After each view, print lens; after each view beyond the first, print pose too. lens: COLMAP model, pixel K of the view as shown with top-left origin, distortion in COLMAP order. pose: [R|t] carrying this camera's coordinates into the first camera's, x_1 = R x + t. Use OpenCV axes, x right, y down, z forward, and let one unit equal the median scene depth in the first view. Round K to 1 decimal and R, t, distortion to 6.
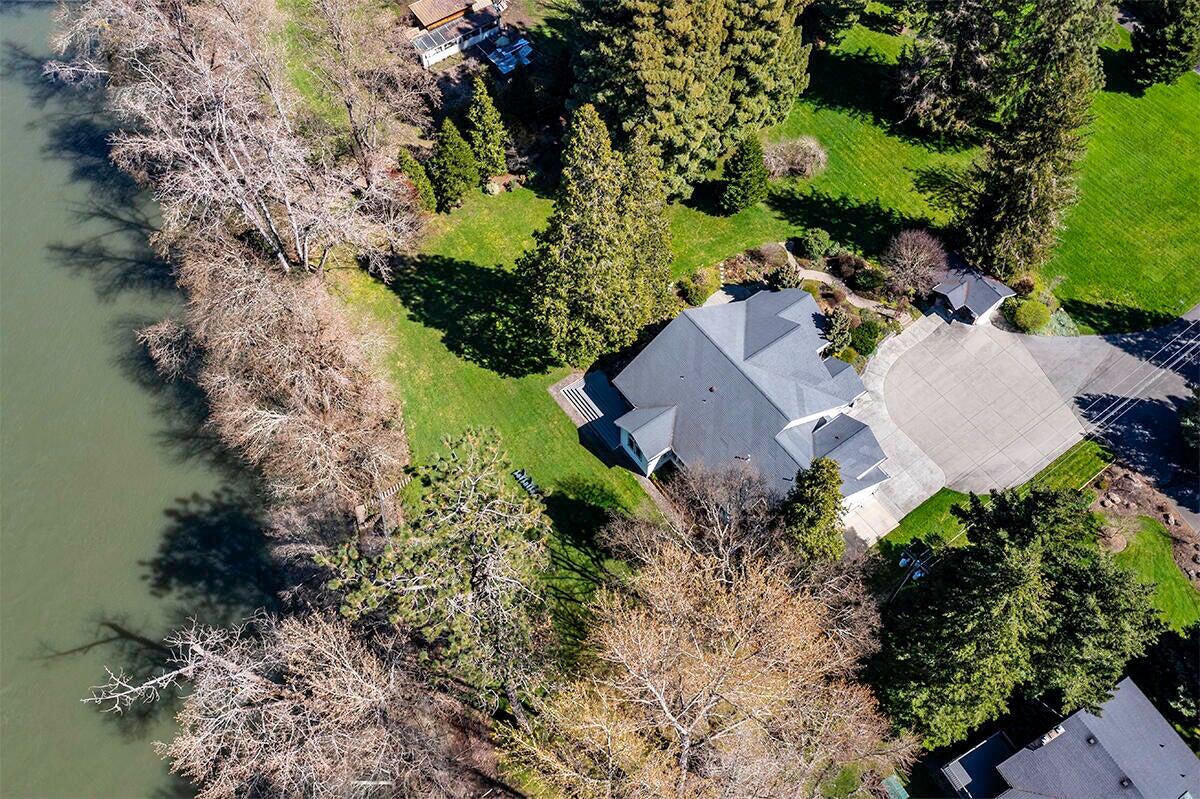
lens RADIAL K [[919.1, 0, 600.0], [0, 919.1, 399.5], [0, 0, 1]] dist [-0.041262, 0.000318]
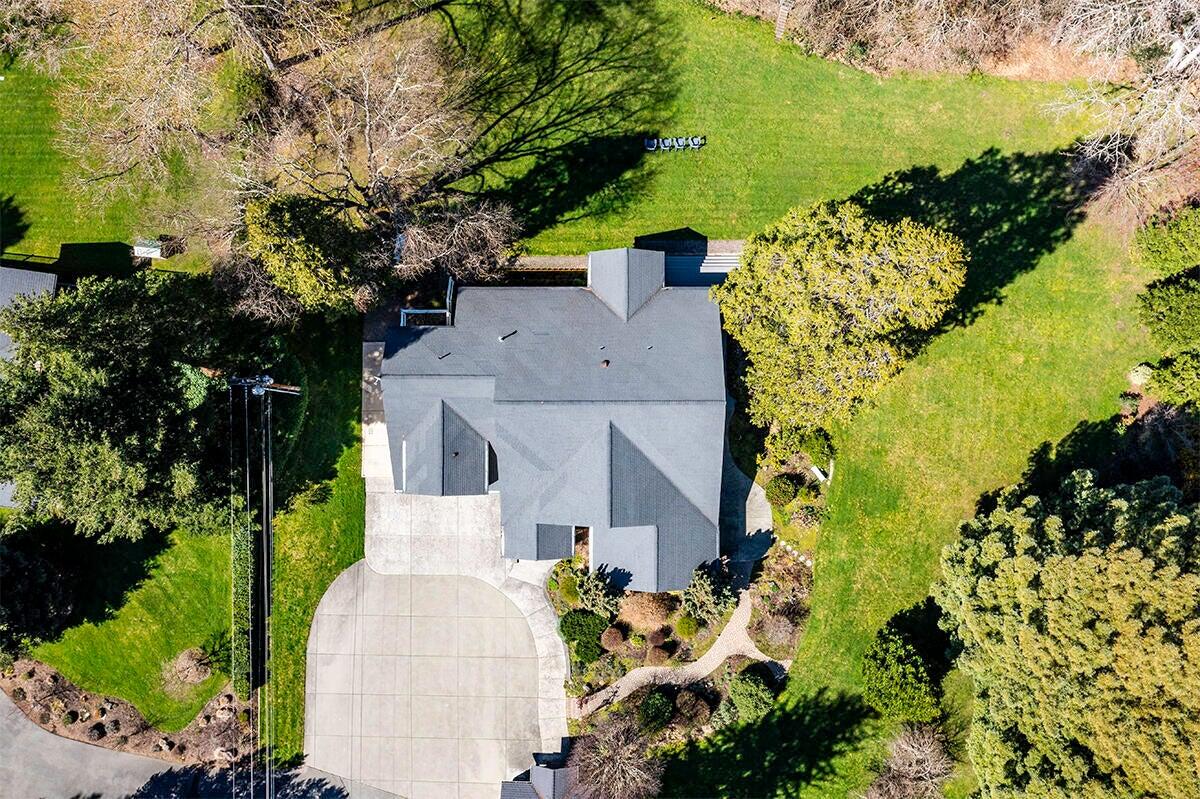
lens RADIAL K [[919.1, 0, 600.0], [0, 919.1, 399.5], [0, 0, 1]] dist [-0.041262, 0.000318]
pose [[-0.583736, 0.811935, -0.003673, 0.133591], [-0.668773, -0.478236, 0.569239, -0.388278], [0.460429, 0.334742, 0.822164, 0.354377]]
